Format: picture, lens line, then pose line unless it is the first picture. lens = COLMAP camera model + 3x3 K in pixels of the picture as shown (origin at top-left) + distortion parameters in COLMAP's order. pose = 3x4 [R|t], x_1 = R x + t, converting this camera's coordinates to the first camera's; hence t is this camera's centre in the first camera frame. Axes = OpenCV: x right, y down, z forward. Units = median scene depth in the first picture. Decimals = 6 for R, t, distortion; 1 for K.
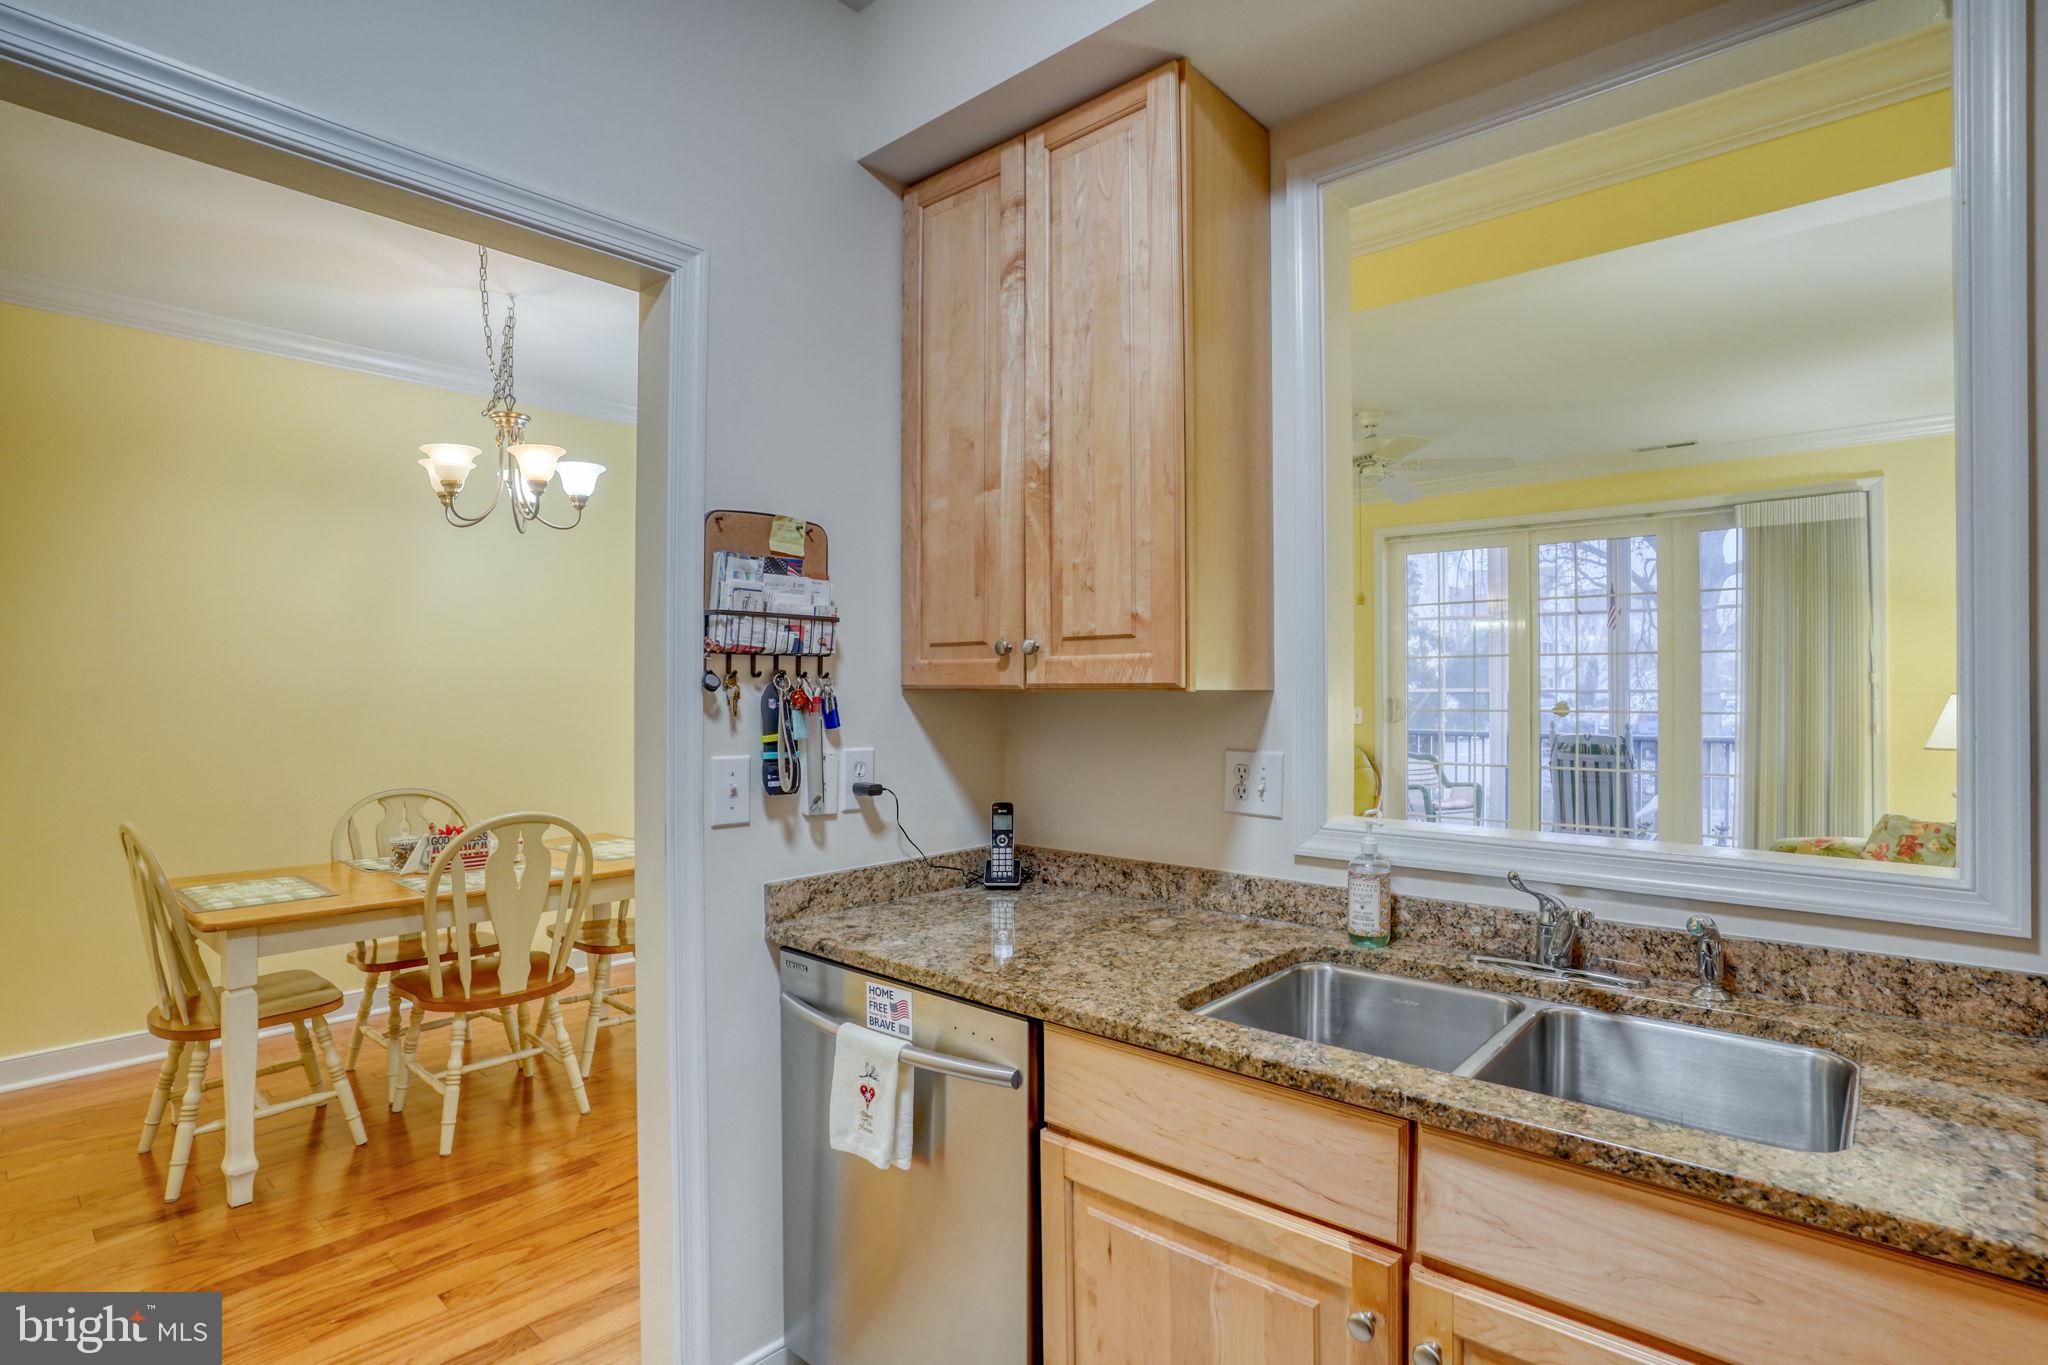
lens RADIAL K [[1020.2, 0, 1017.9], [0, 1020.2, 683.7], [0, 0, 1]] dist [-0.074706, 0.040019]
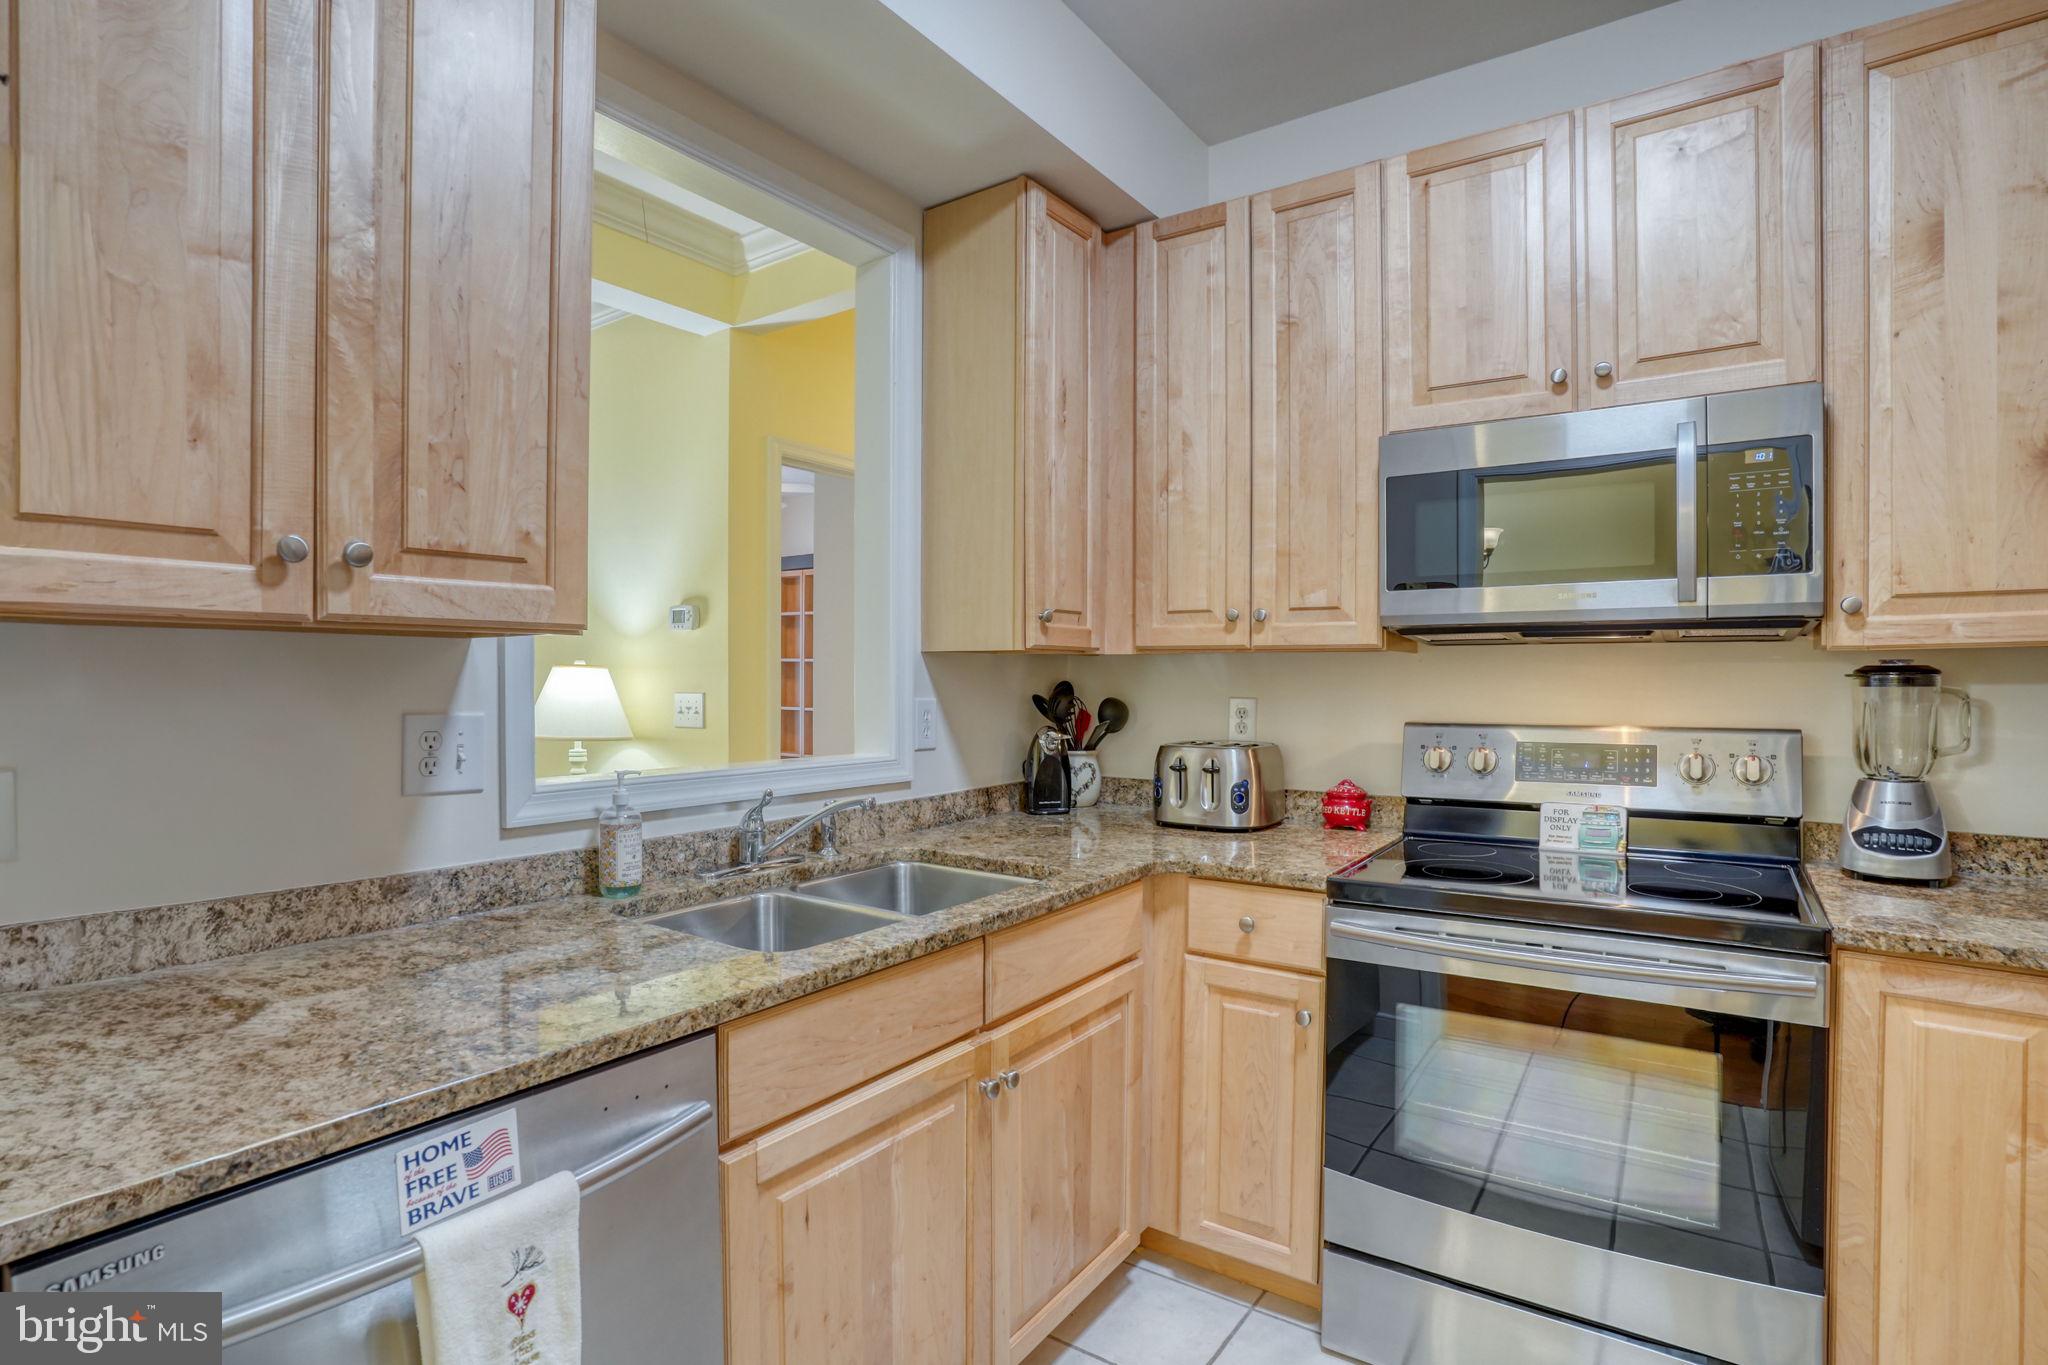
lens RADIAL K [[1020.2, 0, 1017.9], [0, 1020.2, 683.7], [0, 0, 1]] dist [-0.074706, 0.040019]
pose [[-0.112276, -0.004747, 0.993666, -0.719343], [-0.003099, 0.999985, 0.004427, 0.043846], [-0.993672, -0.002582, -0.112290, 0.748966]]
